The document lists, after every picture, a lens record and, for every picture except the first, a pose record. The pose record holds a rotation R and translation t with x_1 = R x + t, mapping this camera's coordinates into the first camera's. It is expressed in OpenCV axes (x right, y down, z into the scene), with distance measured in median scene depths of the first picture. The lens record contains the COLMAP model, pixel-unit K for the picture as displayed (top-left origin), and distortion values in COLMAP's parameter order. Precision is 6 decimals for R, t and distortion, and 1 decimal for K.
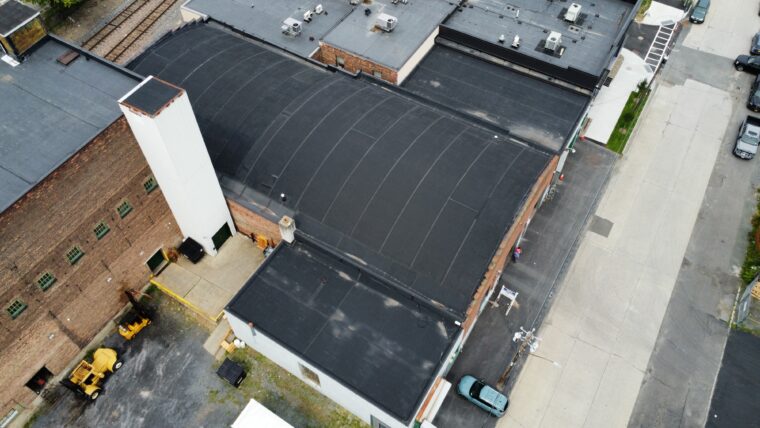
lens RADIAL K [[565.4, 0, 381.5], [0, 565.4, 212.5], [0, 0, 1]] dist [0.001770, -0.003452]
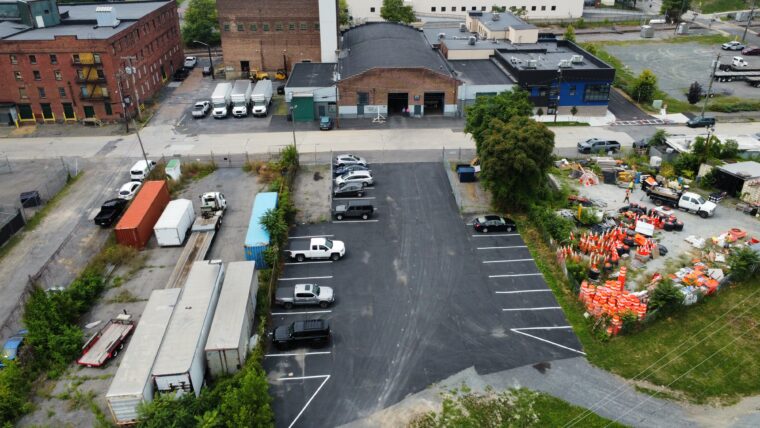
lens RADIAL K [[565.4, 0, 381.0], [0, 565.4, 214.0], [0, 0, 1]] dist [0.001770, -0.003452]
pose [[0.575254, 0.402327, -0.712190, 2.065487], [-0.658368, 0.744431, -0.111239, 0.729201], [0.485422, 0.532874, 0.693117, -0.184585]]
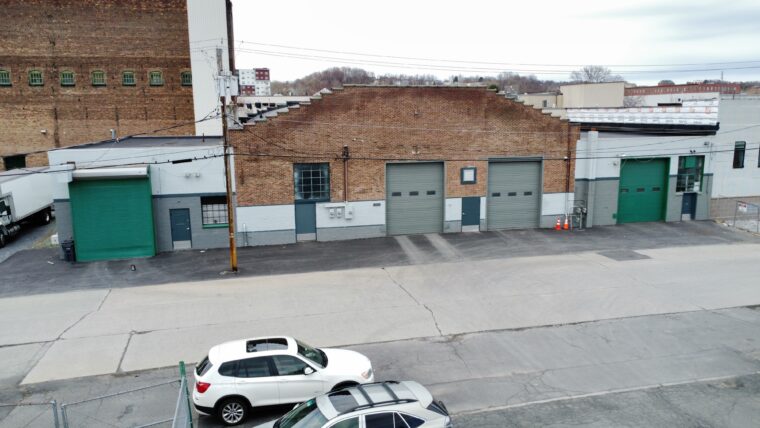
lens RADIAL K [[565.4, 0, 379.3], [0, 565.4, 214.2], [0, 0, 1]] dist [0.001770, -0.003452]
pose [[0.707854, 0.124245, -0.695346, 0.784258], [-0.561313, 0.696535, -0.446953, 0.486225], [0.428801, 0.706684, 0.562786, 0.771591]]
